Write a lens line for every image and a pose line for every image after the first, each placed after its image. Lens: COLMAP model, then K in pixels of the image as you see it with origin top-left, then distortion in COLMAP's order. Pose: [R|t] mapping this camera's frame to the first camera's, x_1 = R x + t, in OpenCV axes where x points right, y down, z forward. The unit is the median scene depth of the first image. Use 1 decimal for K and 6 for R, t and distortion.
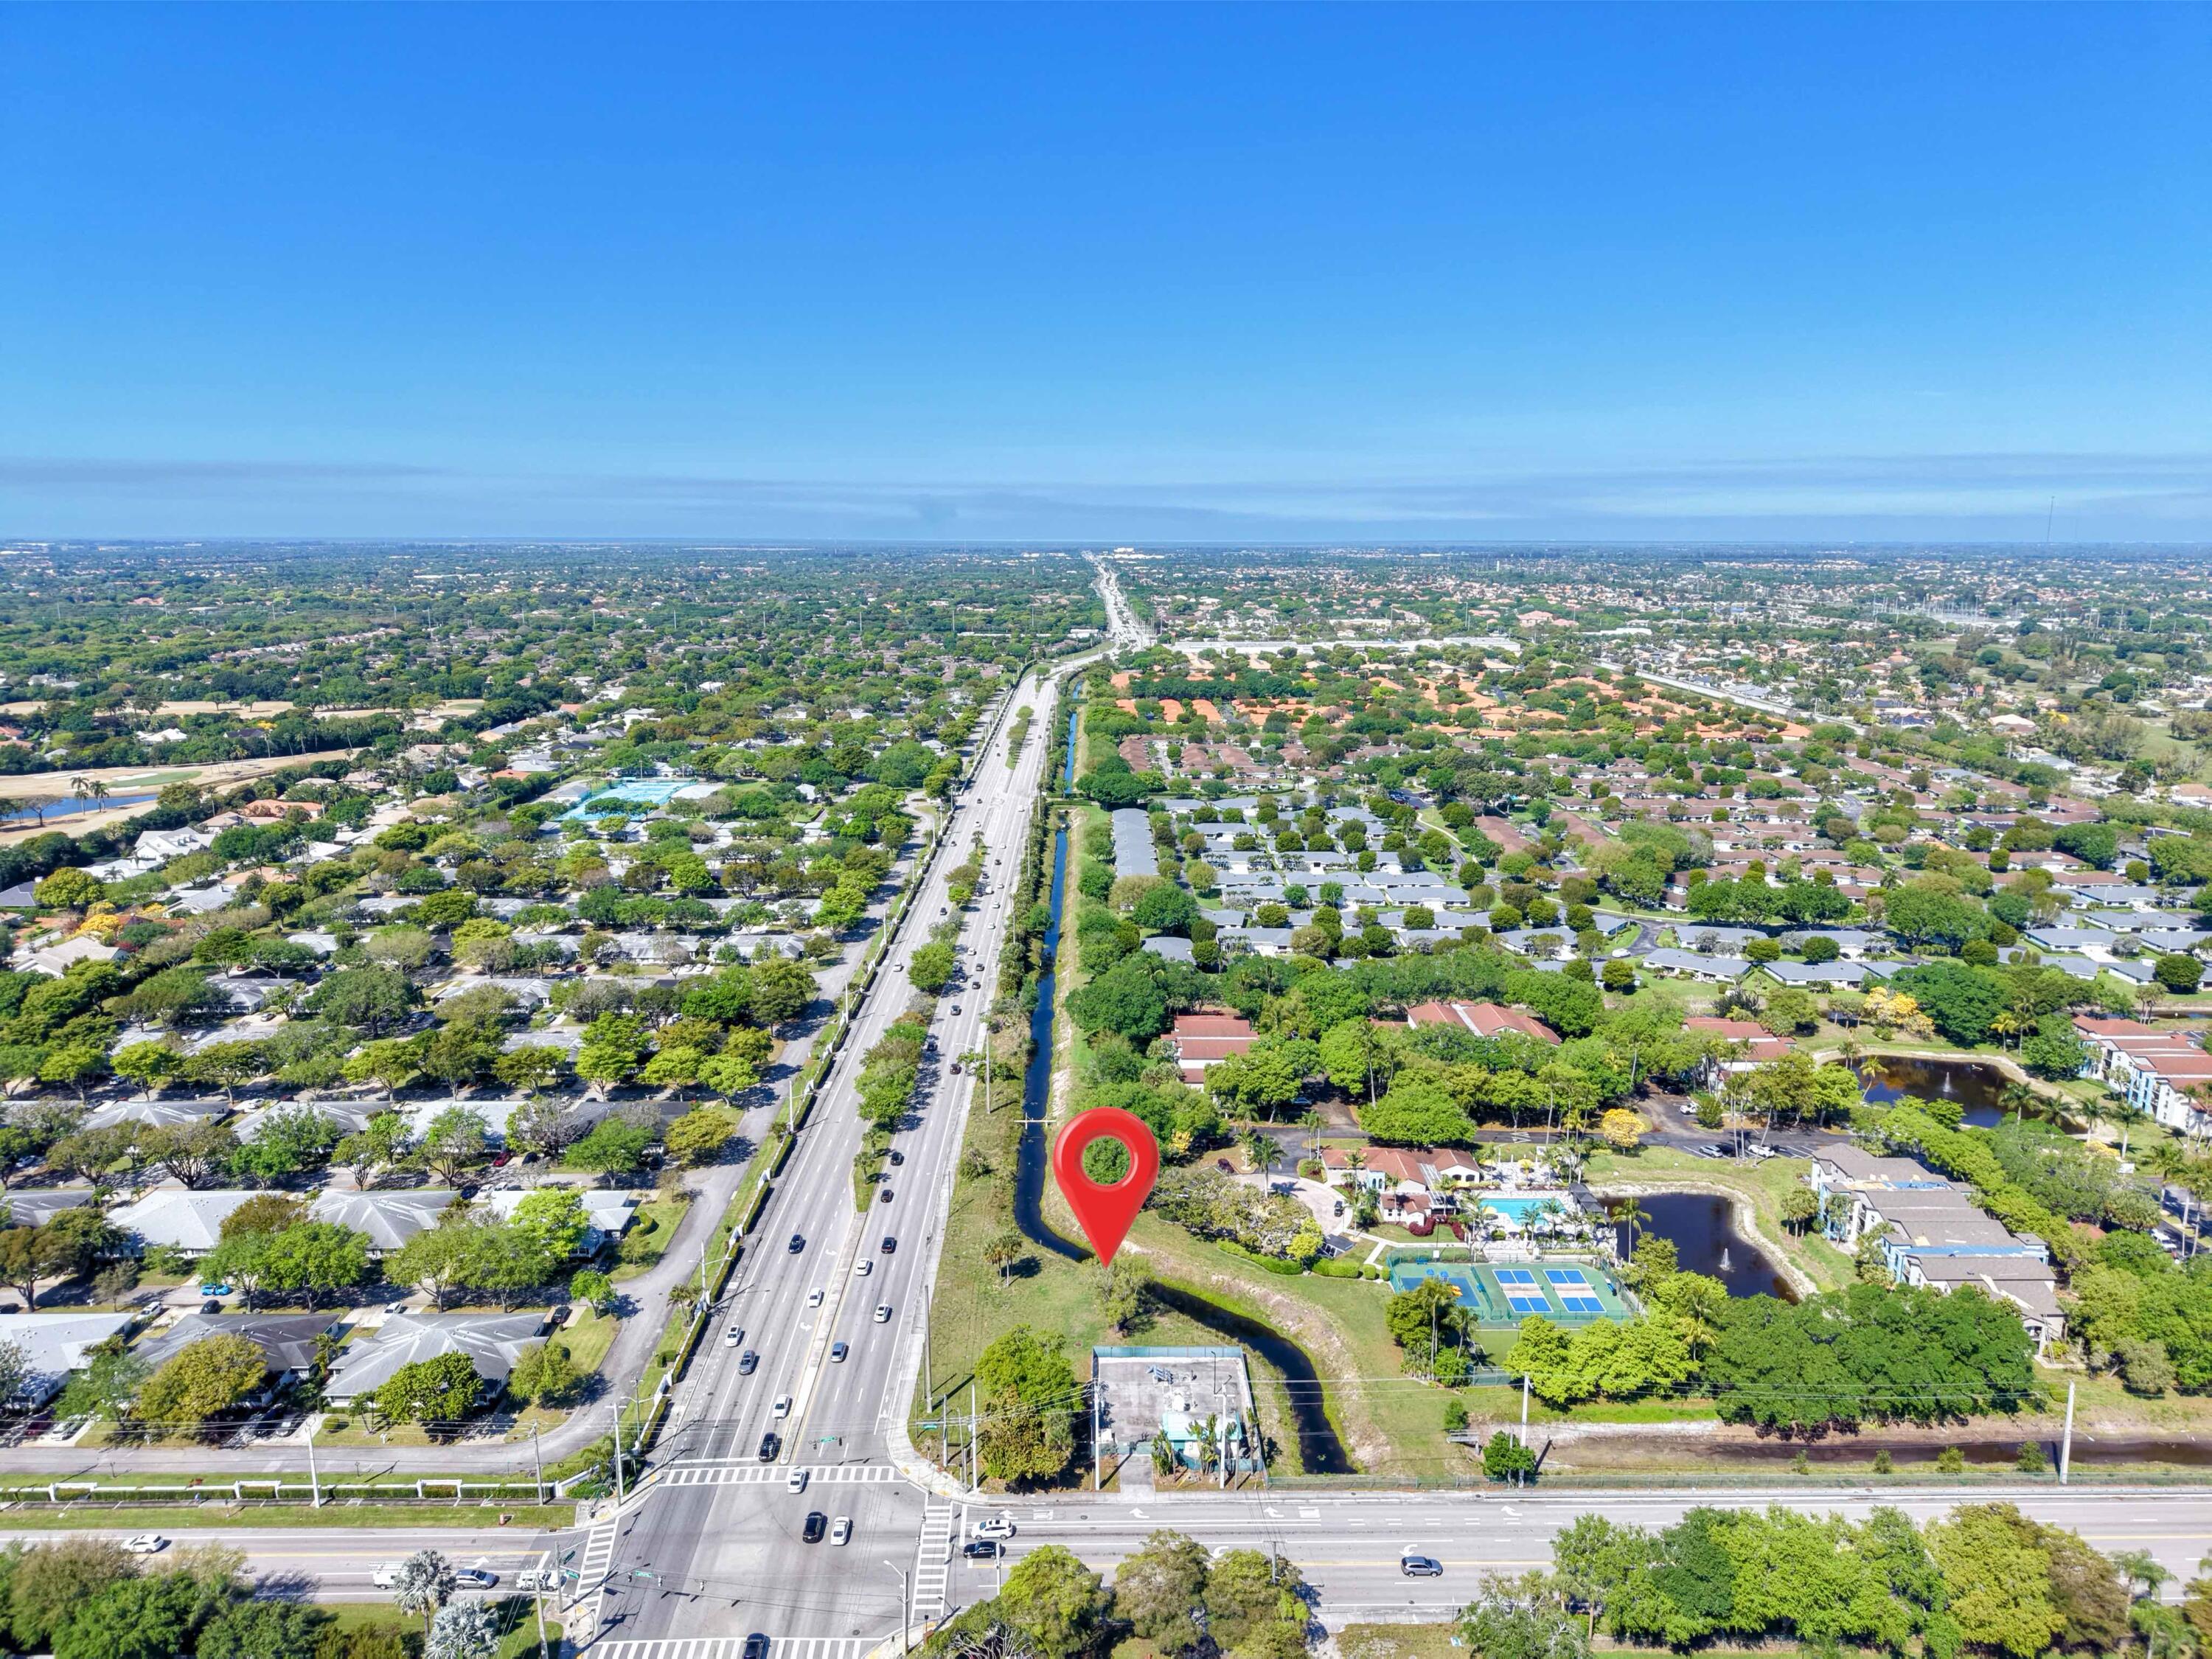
lens RADIAL K [[1512.4, 0, 1110.0], [0, 1512.4, 829.7], [0, 0, 1]] dist [0.000245, -0.002016]
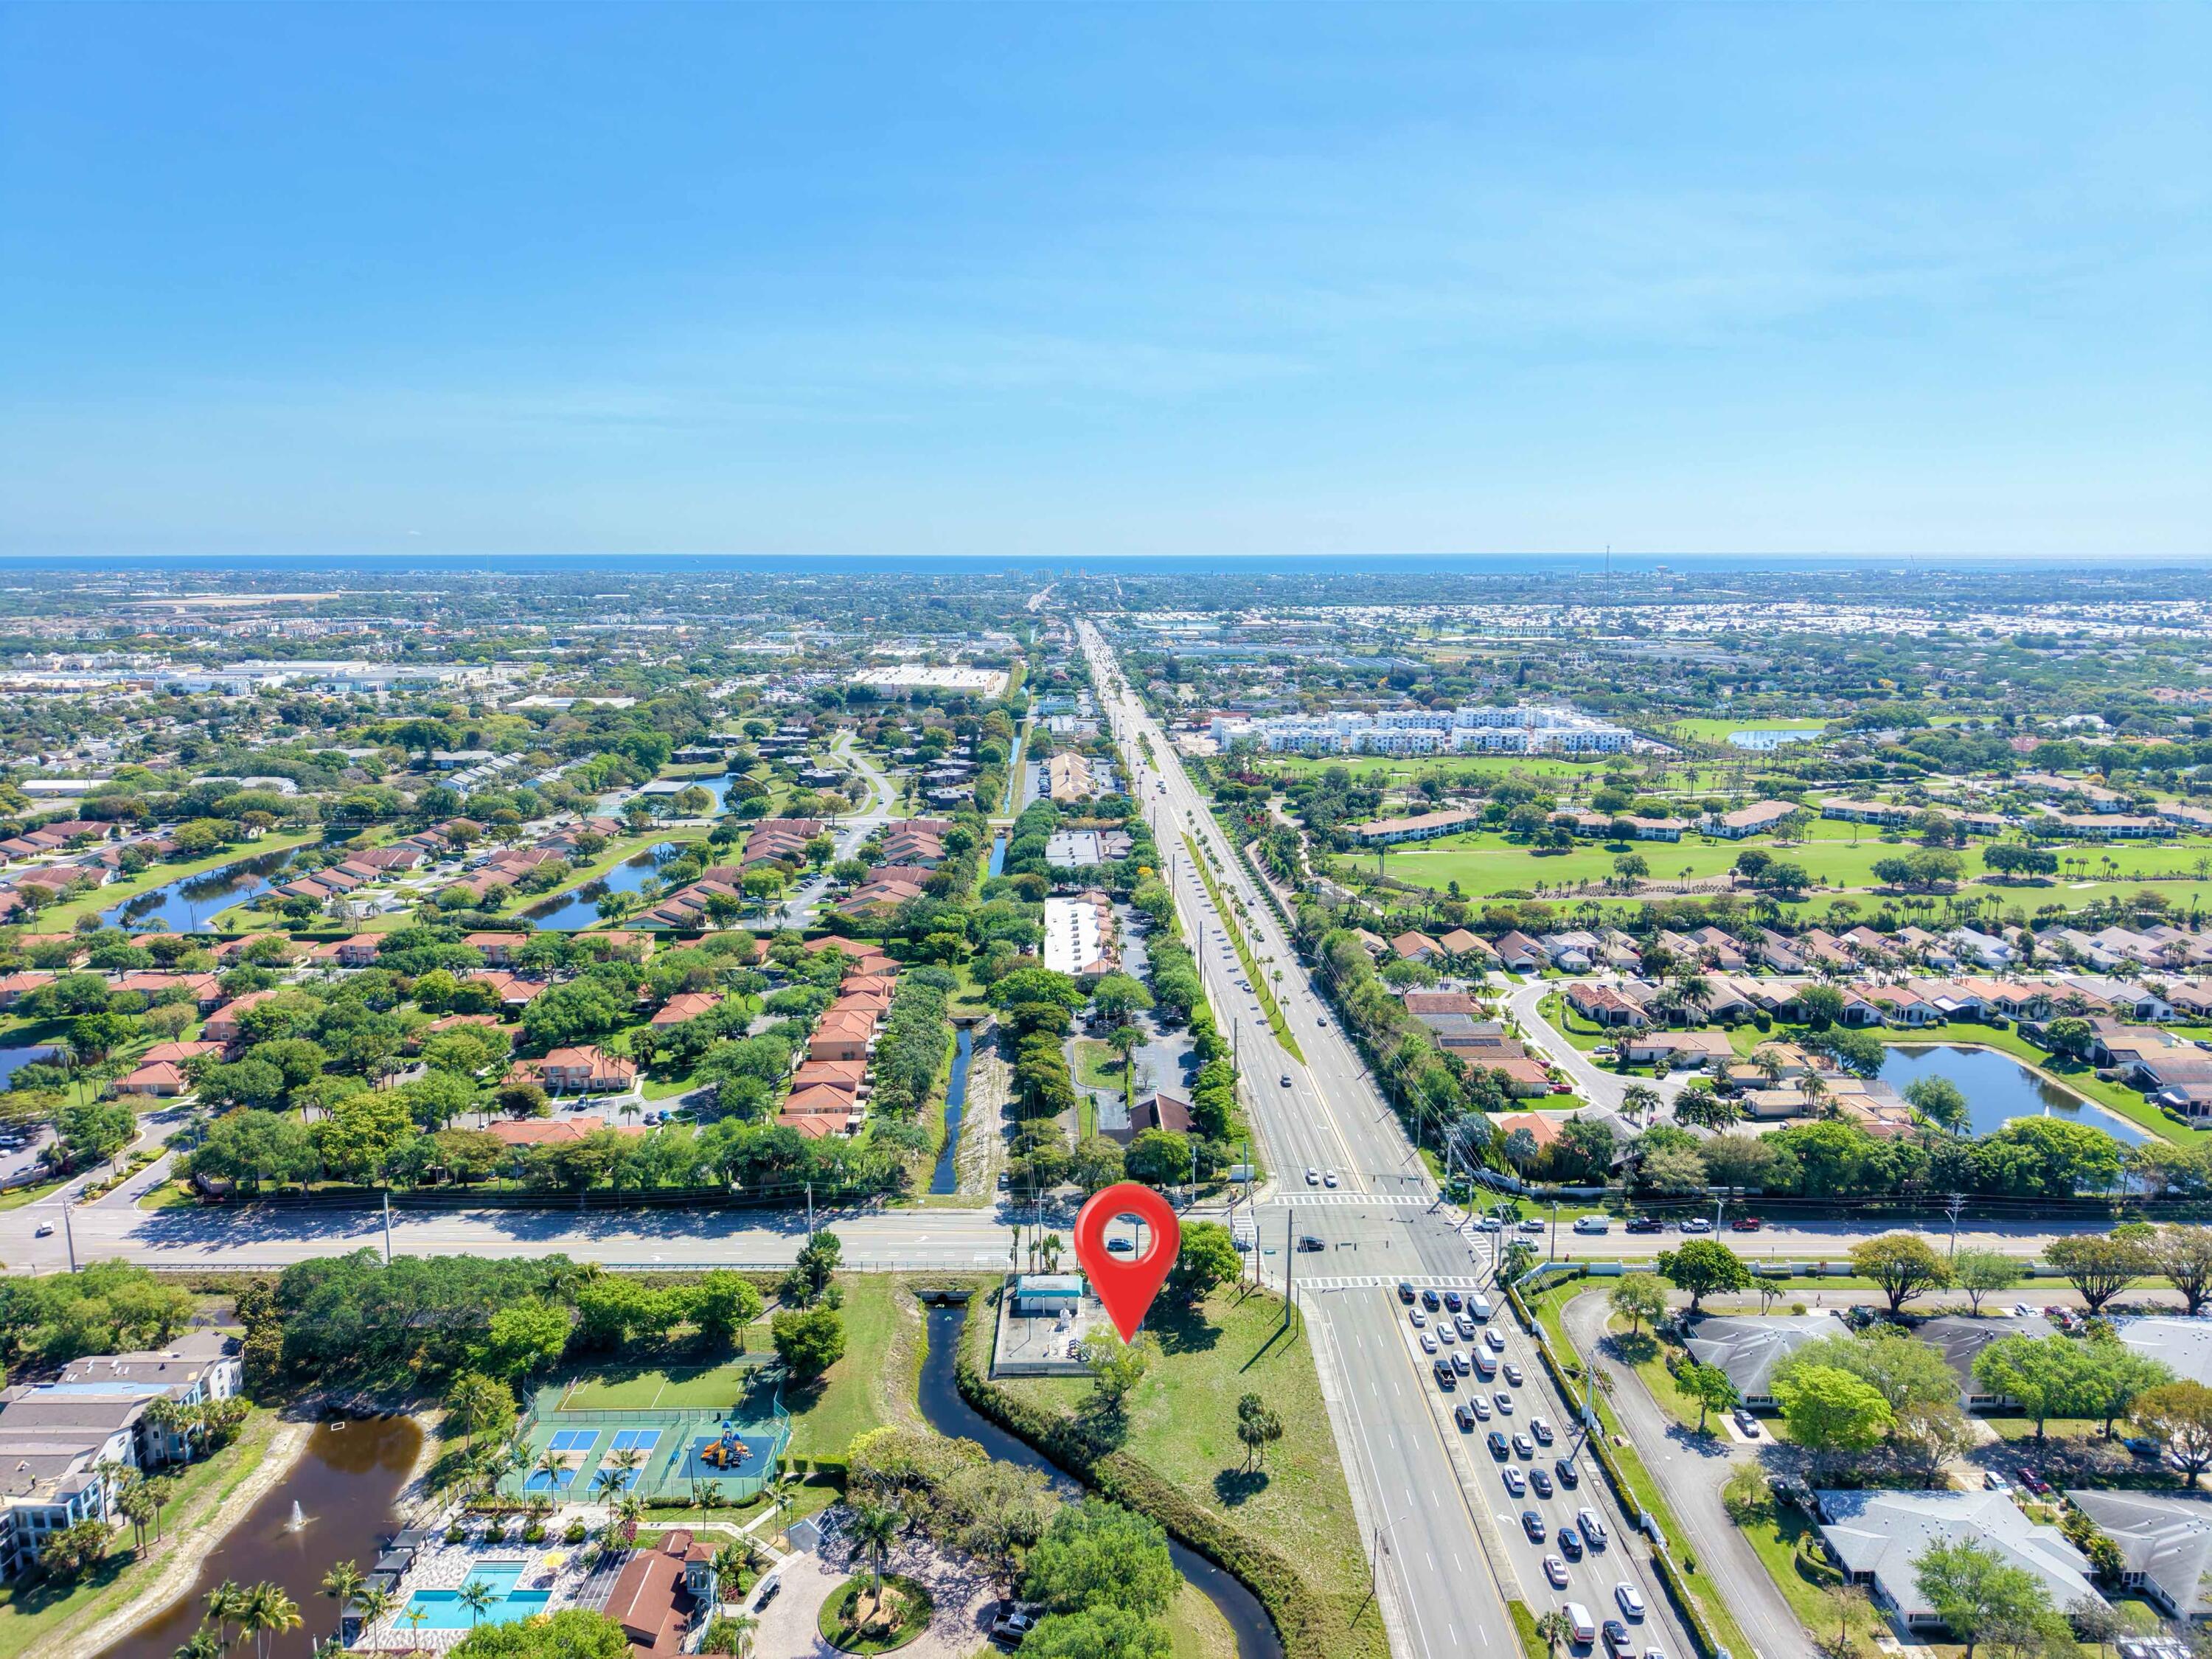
lens RADIAL K [[1512.4, 0, 1097.7], [0, 1512.4, 827.9], [0, 0, 1]] dist [0.000245, -0.002016]
pose [[-0.999872, -0.007506, 0.014163, 0.007107], [-0.001322, 0.919204, 0.393780, -0.330665], [-0.015975, 0.393711, -0.919096, 1.600503]]
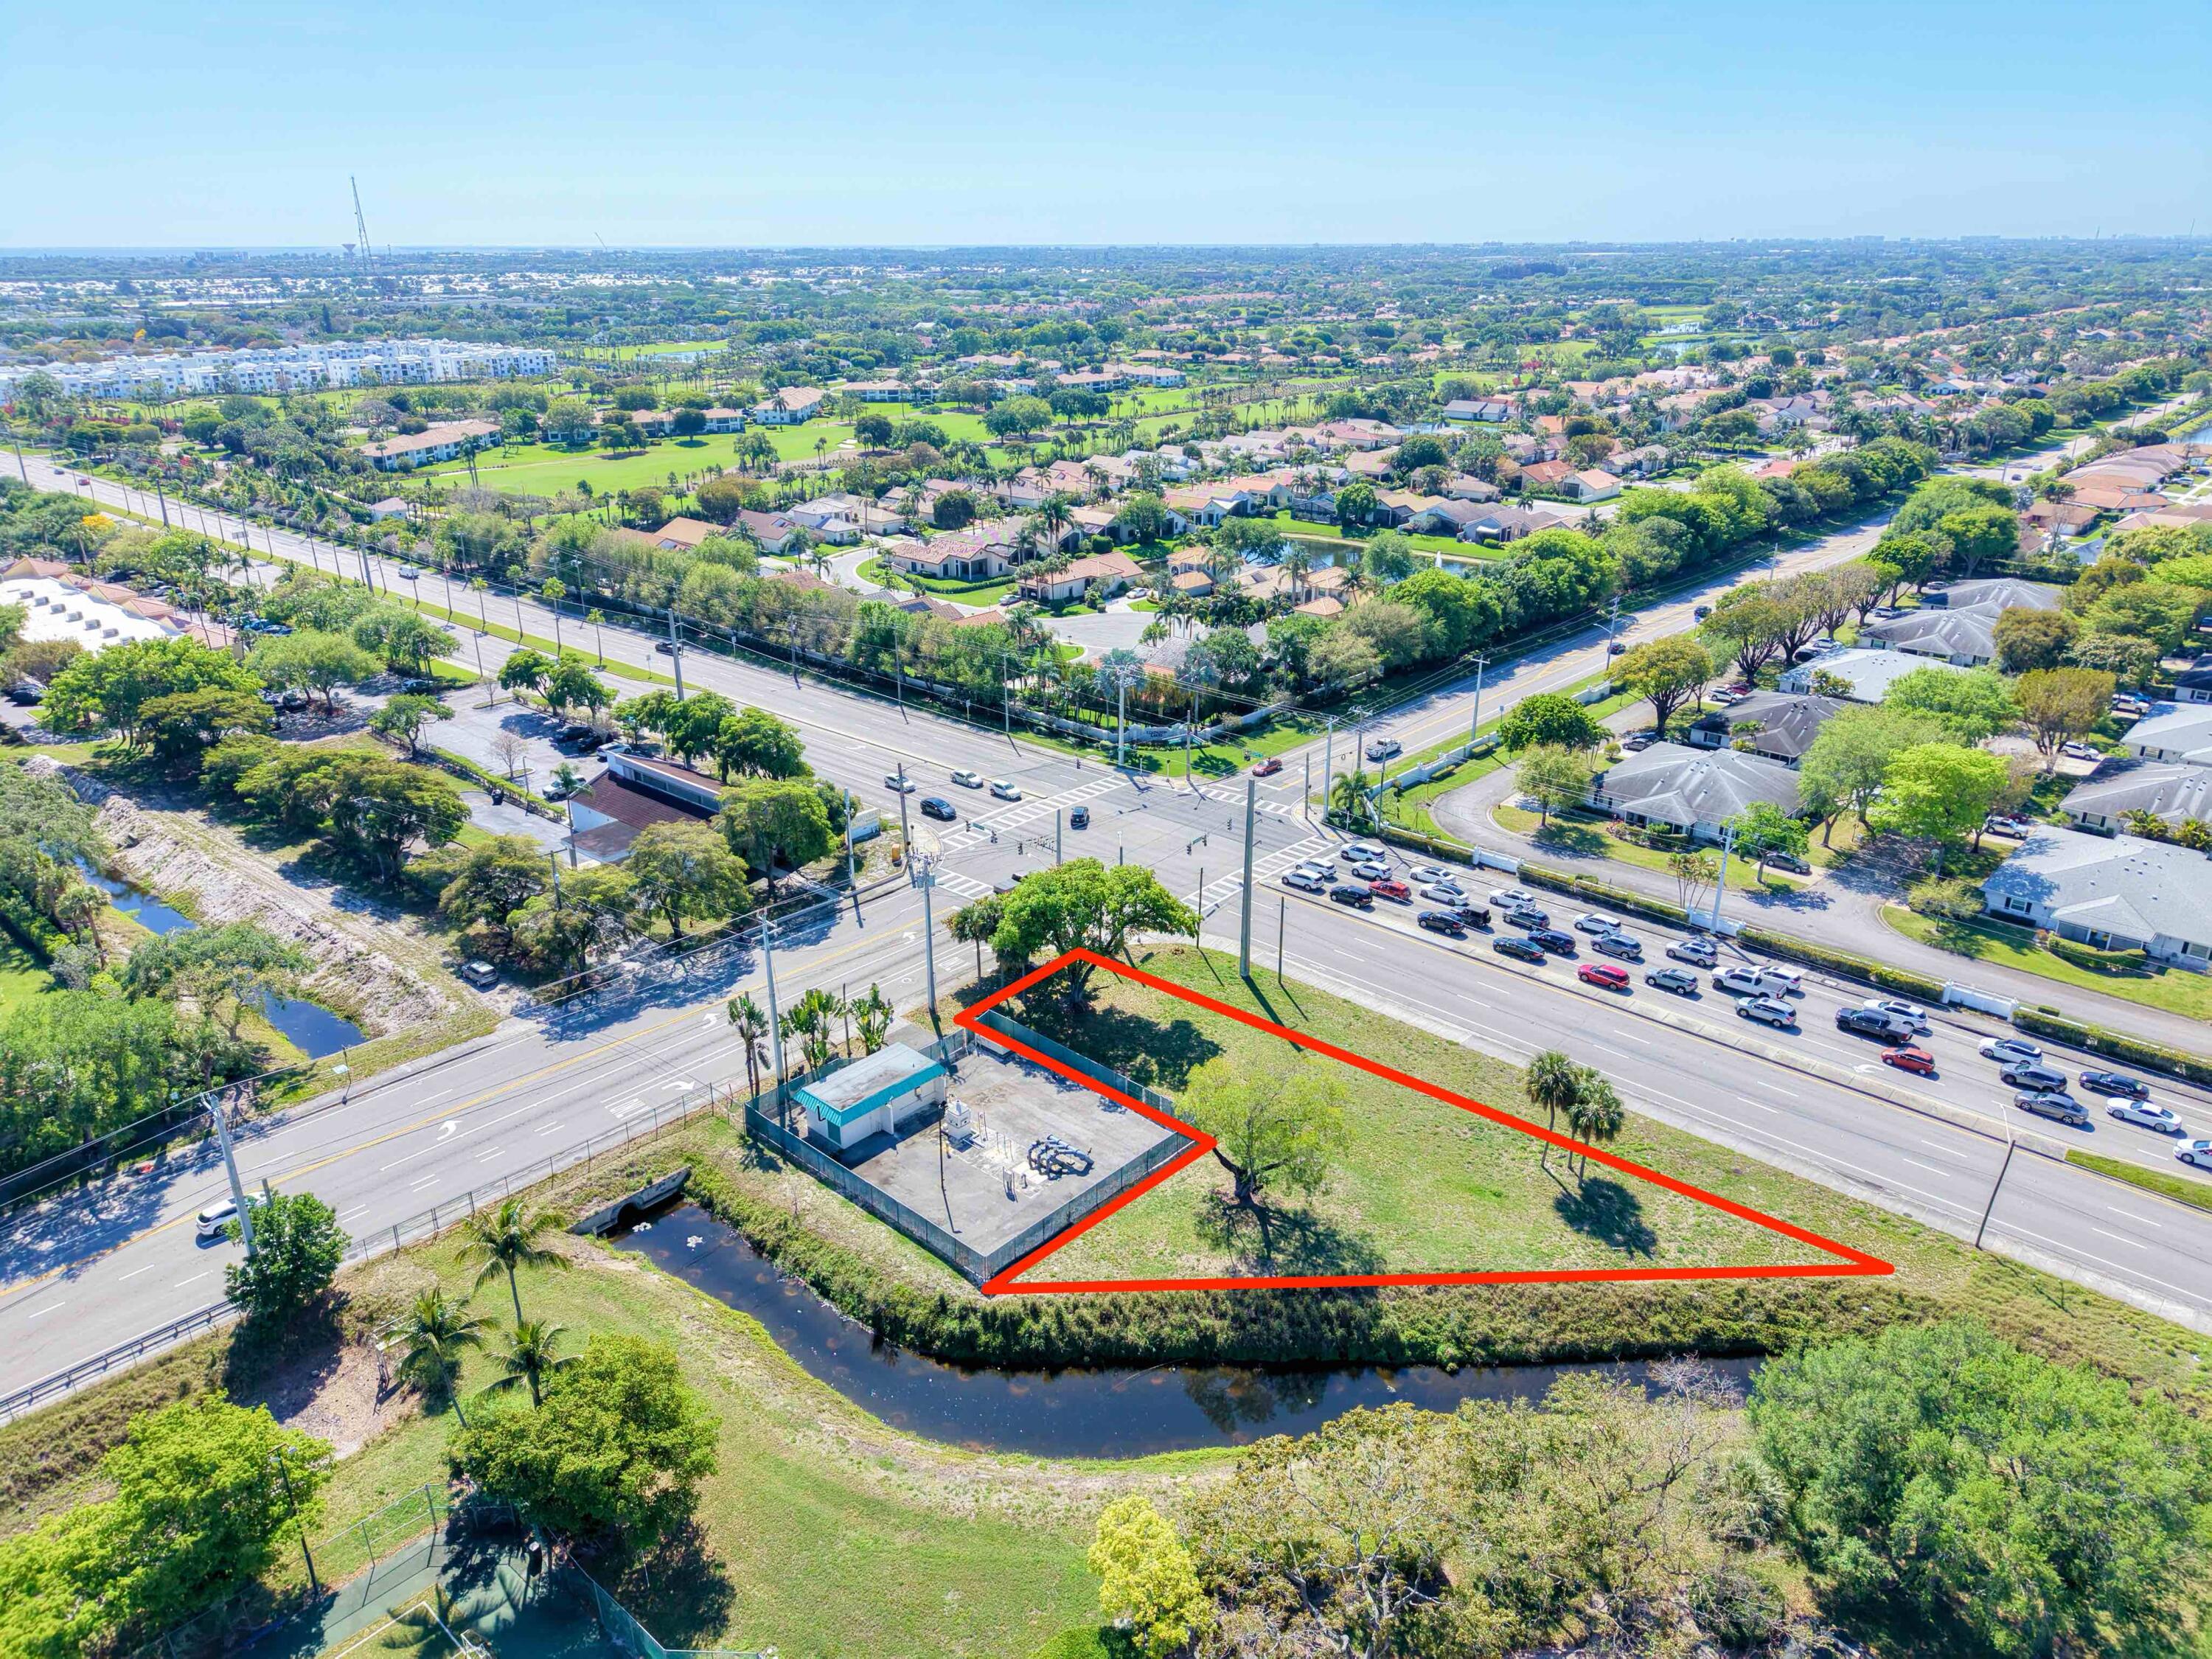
lens RADIAL K [[1512.4, 0, 1118.3], [0, 1512.4, 828.1], [0, 0, 1]] dist [0.000245, -0.002016]
pose [[-0.687004, 0.264143, -0.676945, 0.288376], [-0.151067, 0.859321, 0.488617, 0.017562], [0.710777, 0.437946, -0.550454, 1.099265]]
